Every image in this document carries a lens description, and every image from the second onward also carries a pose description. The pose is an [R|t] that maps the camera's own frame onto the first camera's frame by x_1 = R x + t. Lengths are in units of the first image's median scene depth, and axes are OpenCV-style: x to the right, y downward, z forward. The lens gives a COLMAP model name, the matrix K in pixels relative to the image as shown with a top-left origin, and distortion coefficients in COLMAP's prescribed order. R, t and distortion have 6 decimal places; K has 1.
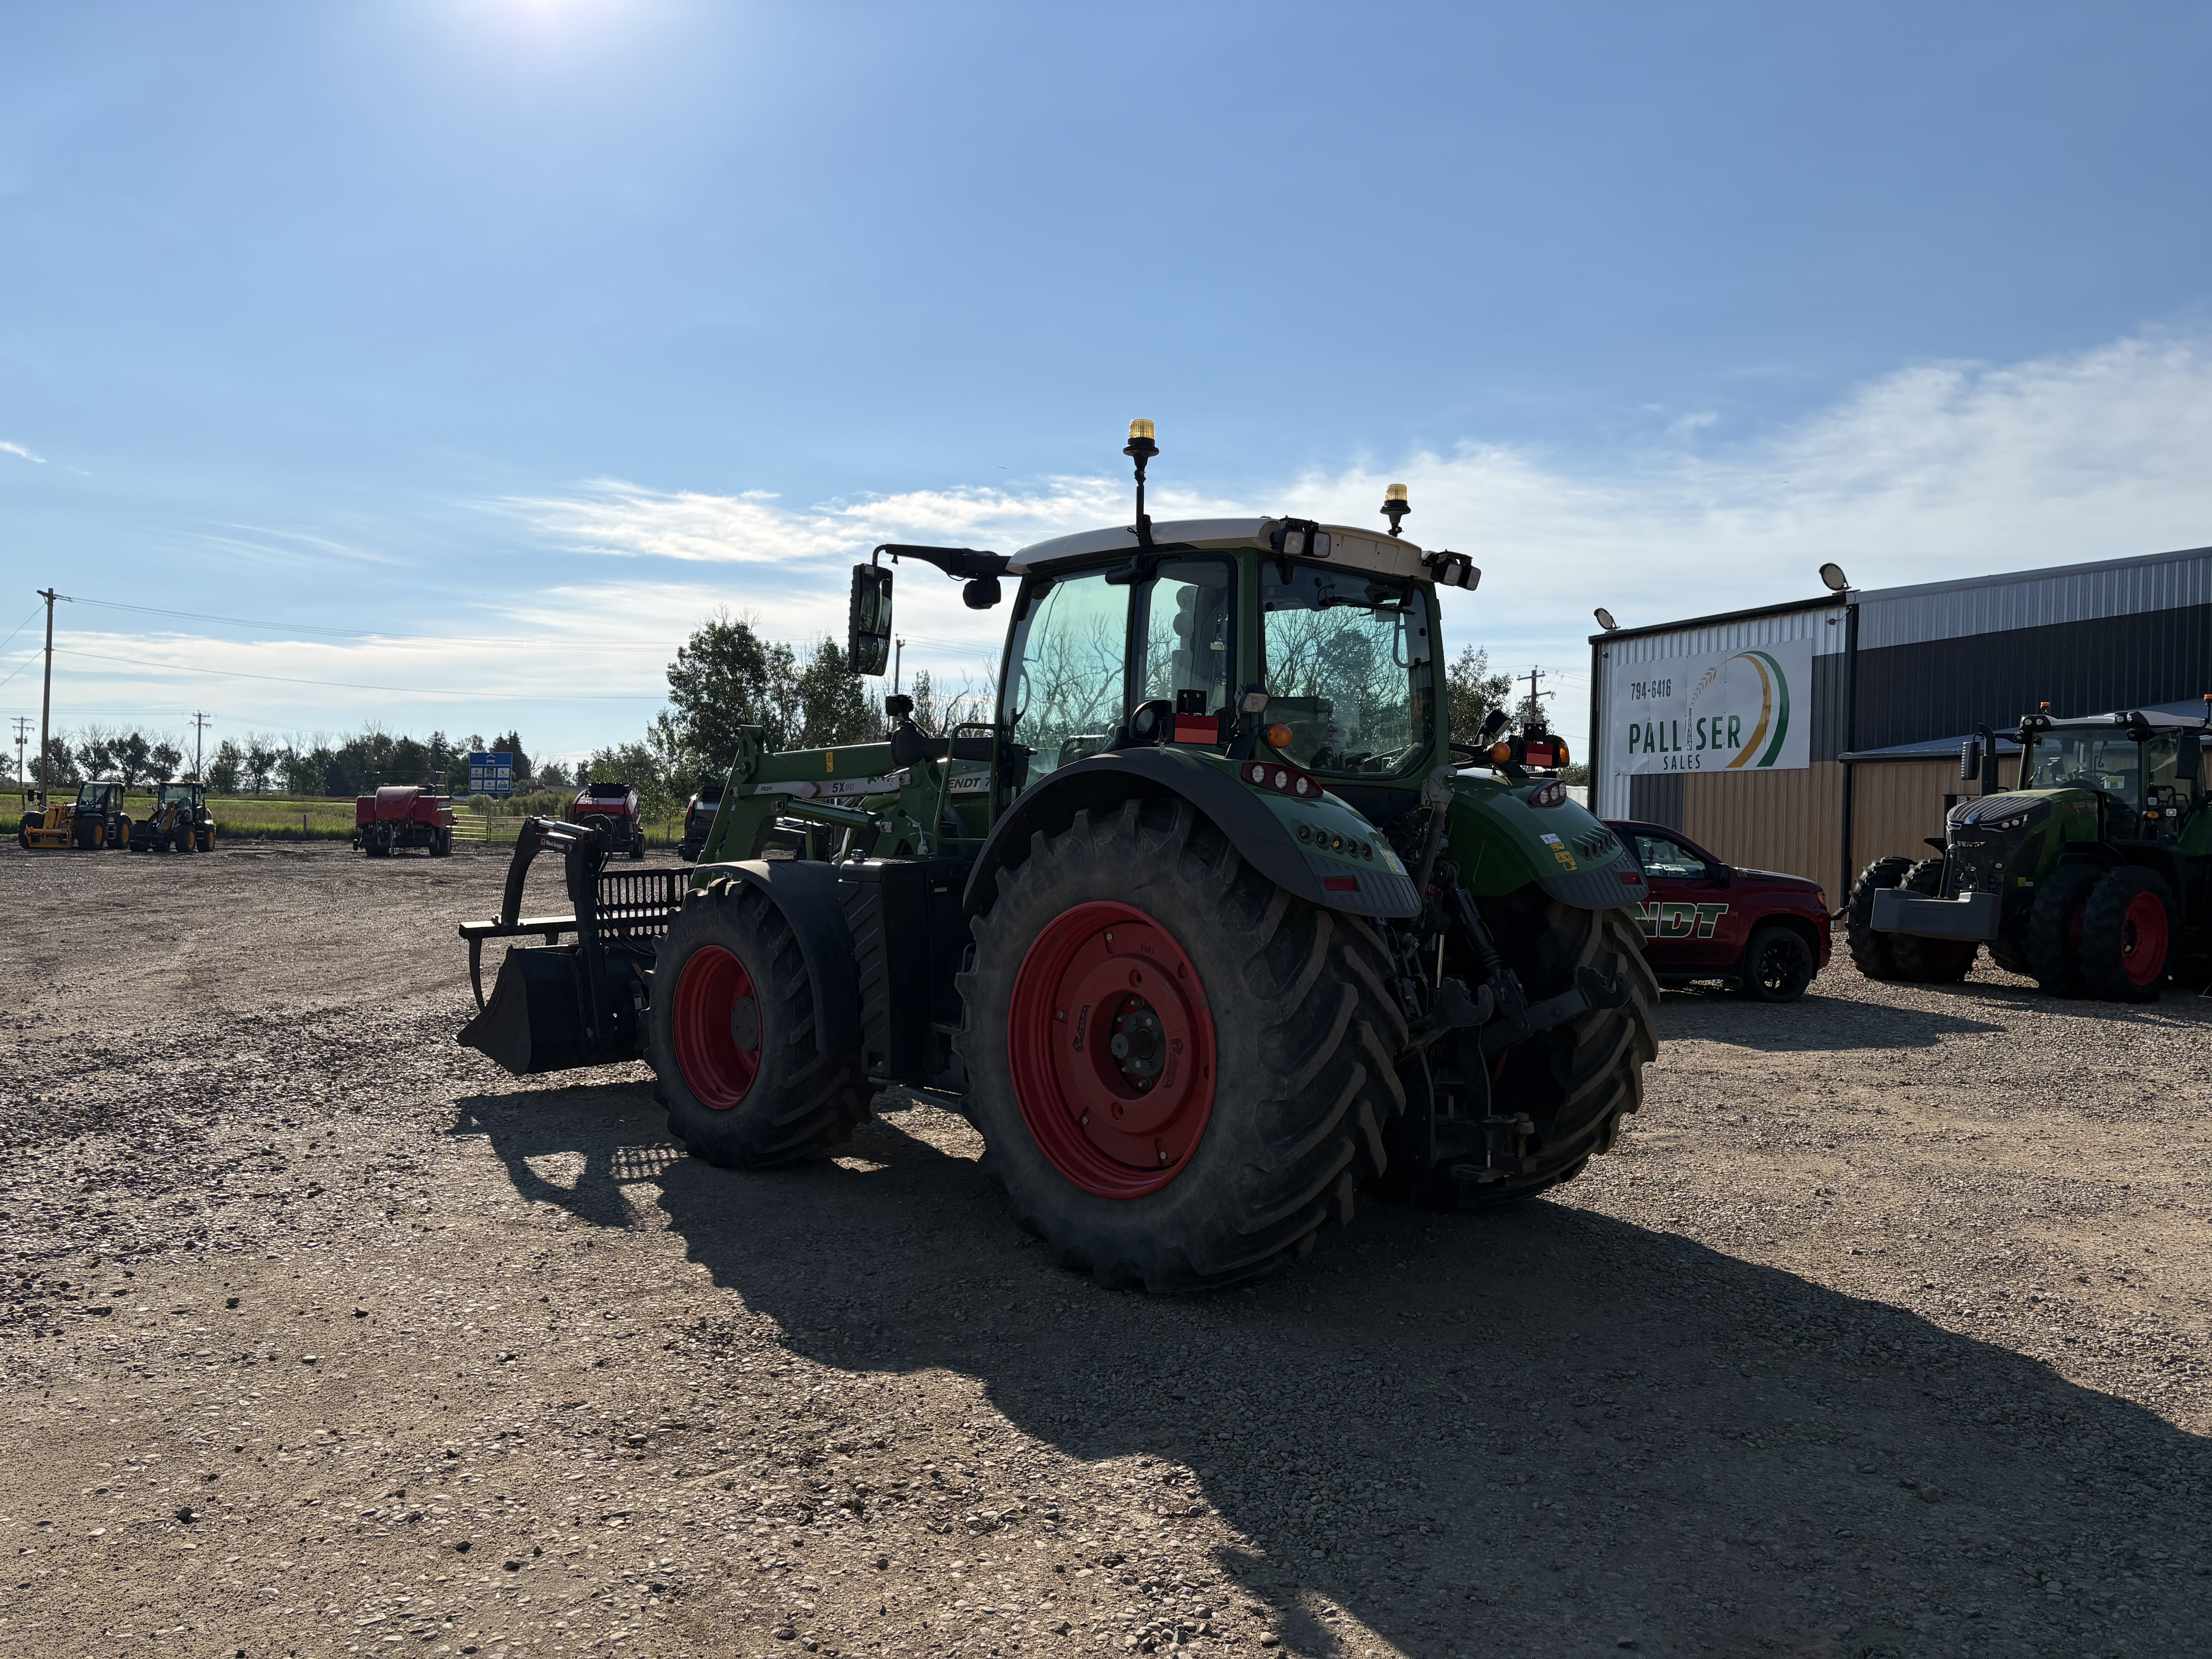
lens RADIAL K [[1680.0, 0, 1106.0], [0, 1680.0, 829.5], [0, 0, 1]] dist [0.065467, -0.089061]
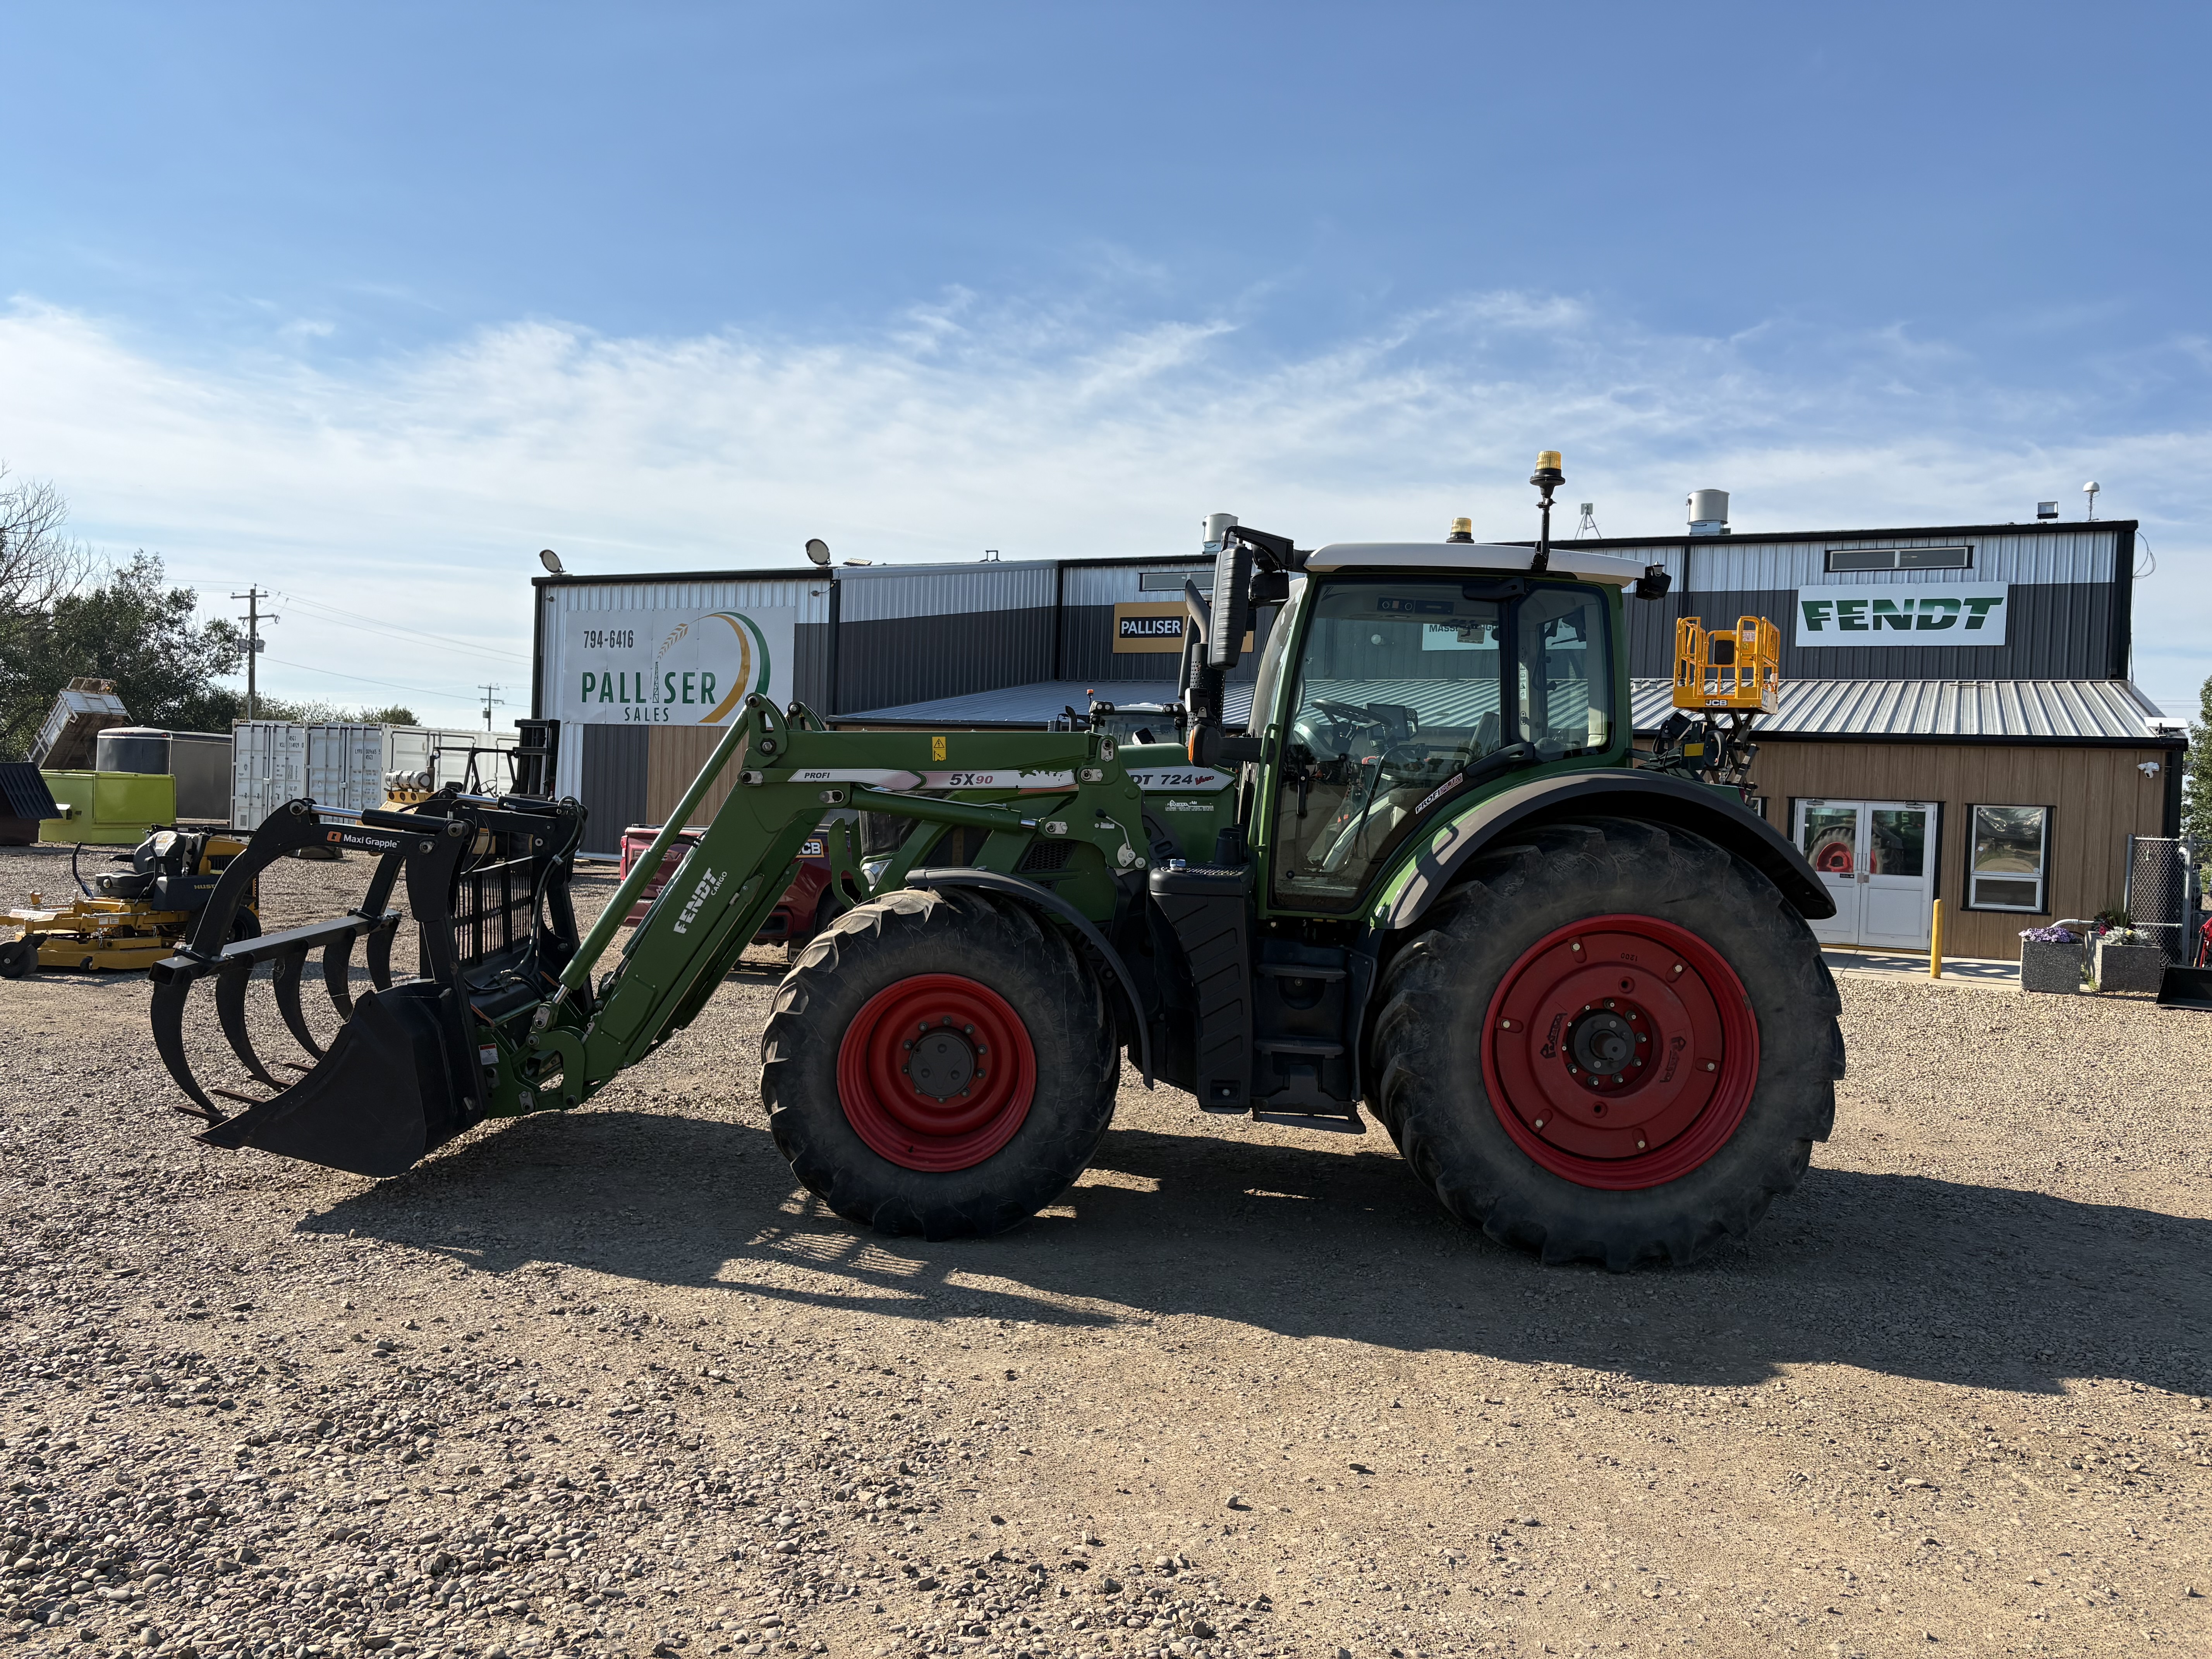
lens RADIAL K [[1698.5, 0, 1106.0], [0, 1698.5, 829.5], [0, 0, 1]] dist [0.028955, -0.006963]
pose [[0.698582, -0.007979, 0.715485, -0.192860], [-0.019544, 0.999352, 0.030227, -0.007230], [-0.715263, -0.035099, 0.697974, 0.092993]]
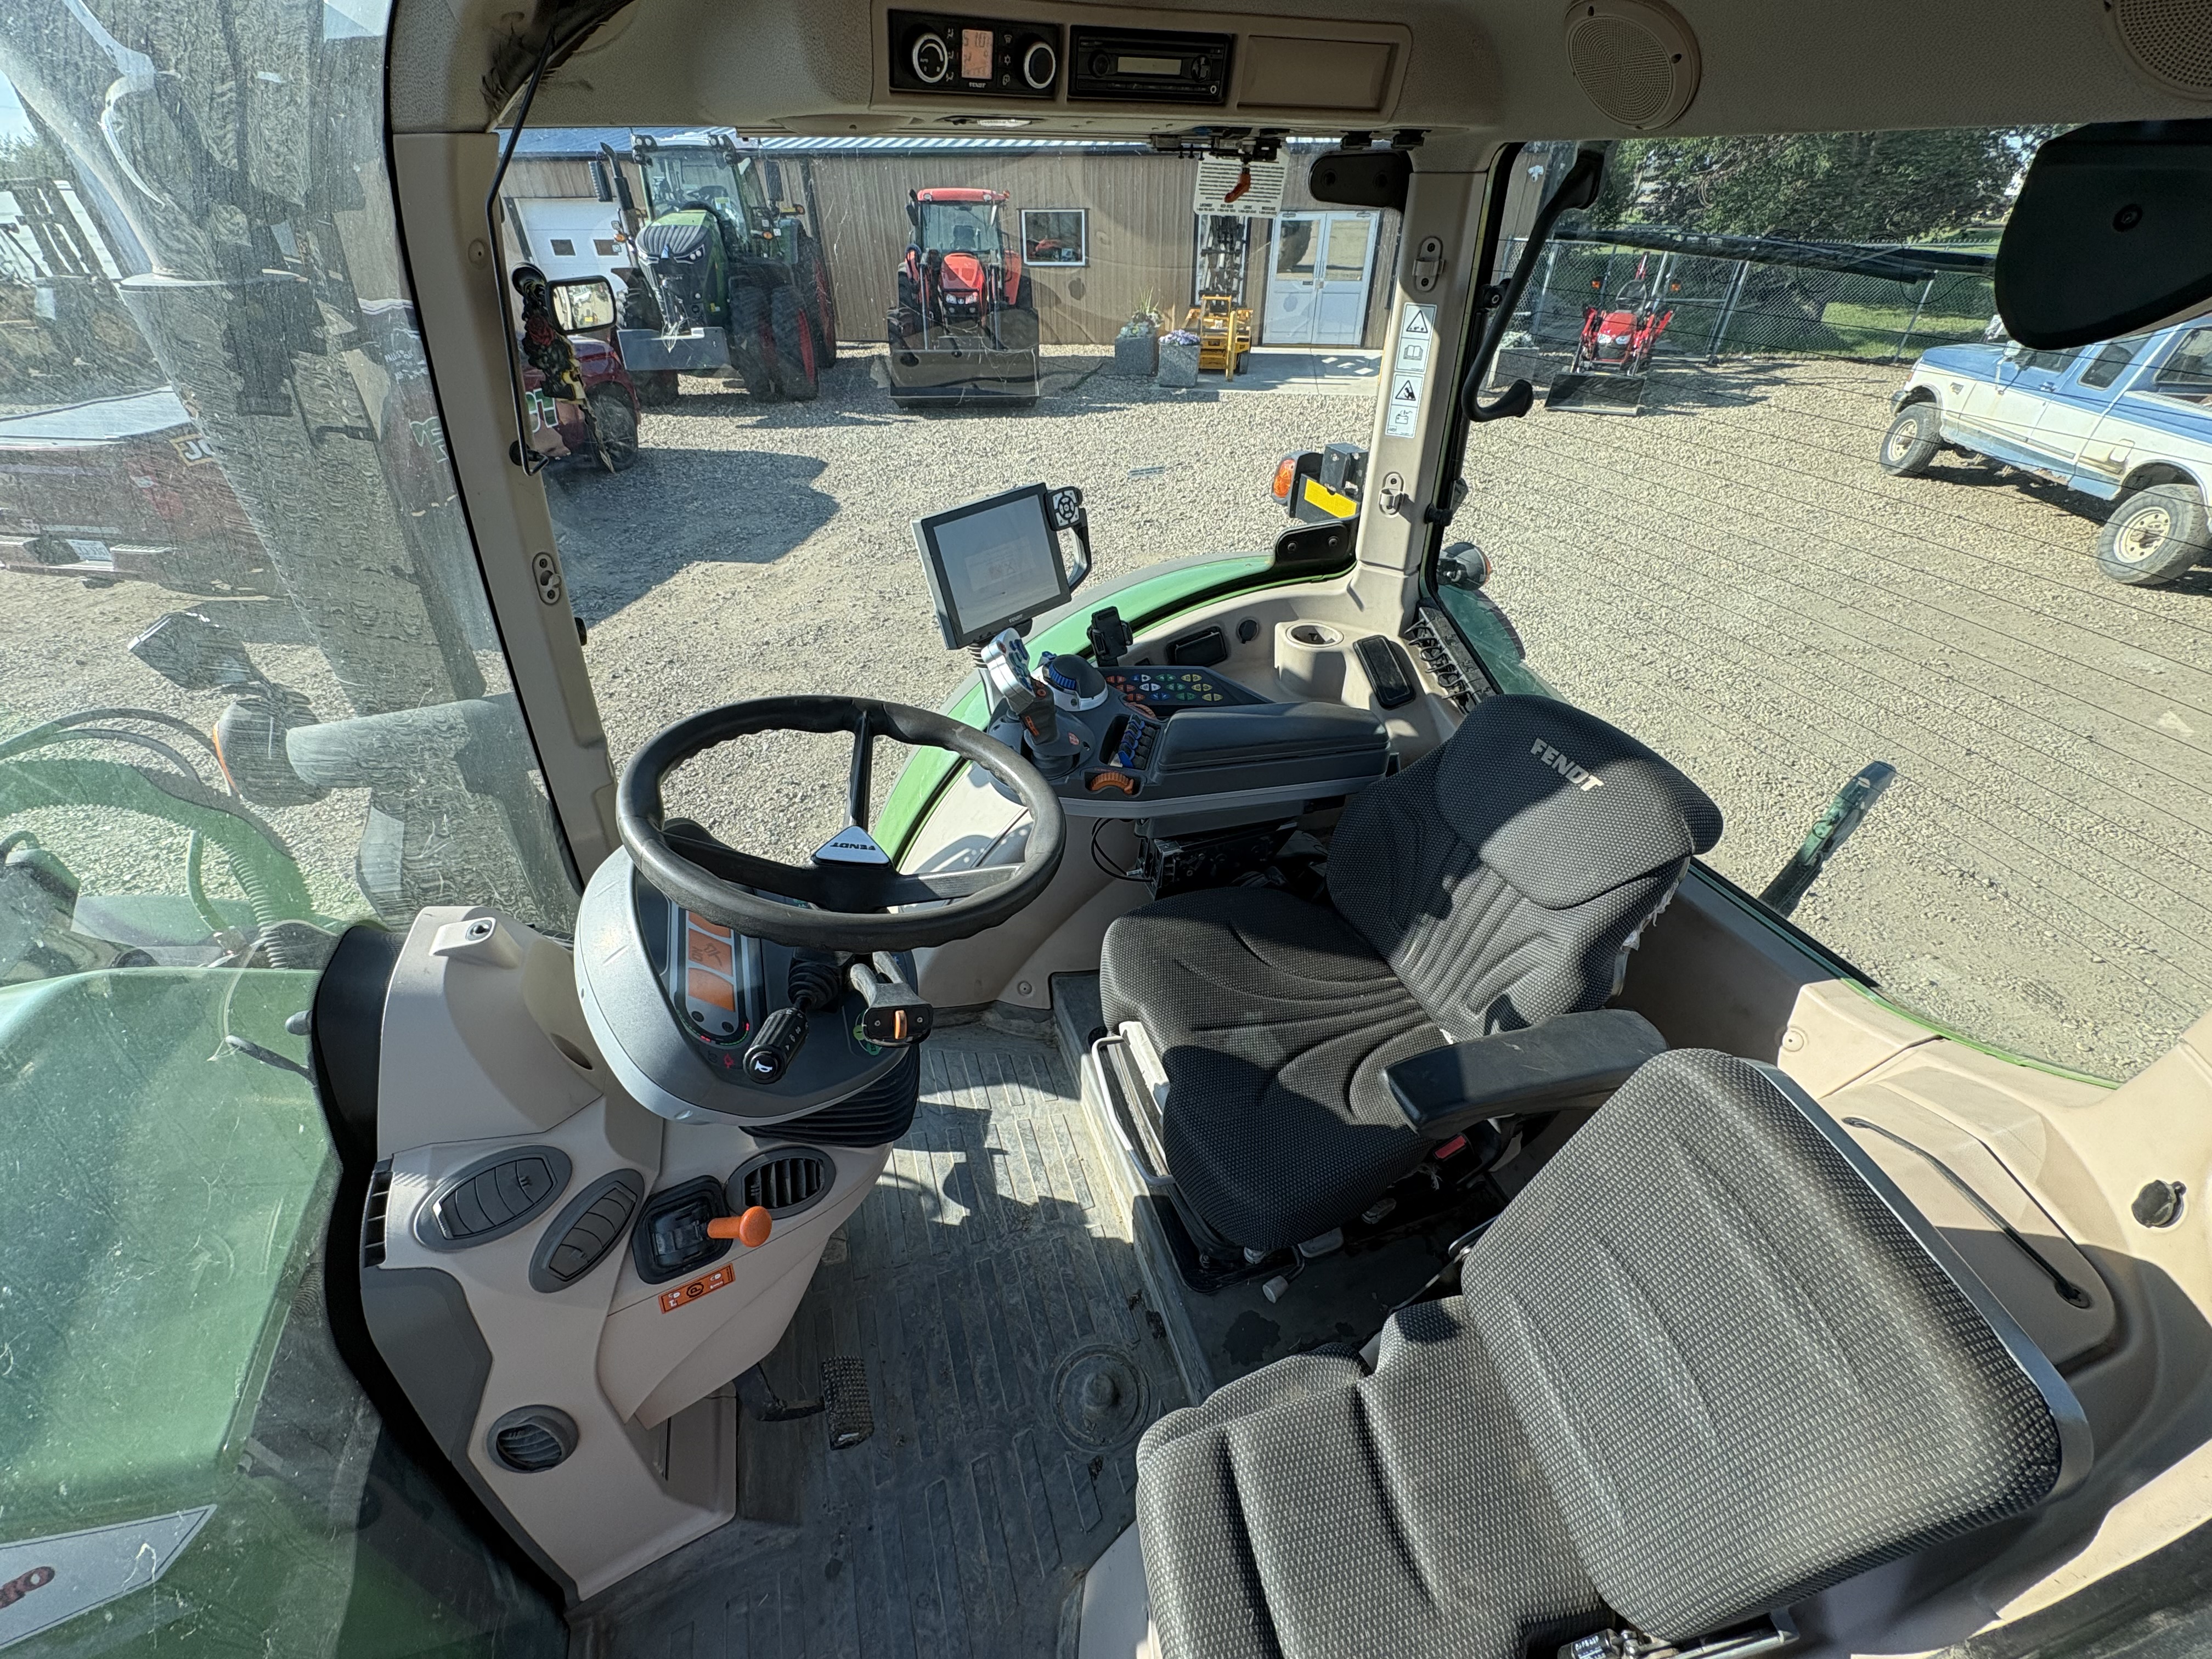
lens RADIAL K [[879.2, 0, 1106.0], [0, 879.2, 829.5], [0, 0, 1]] dist [-0.000924, -0.000670]
pose [[0.438147, -0.557316, 0.705284, -0.006961], [0.019523, 0.790320, 0.612383, -0.032124], [-0.898691, -0.254545, 0.357157, 0.224211]]
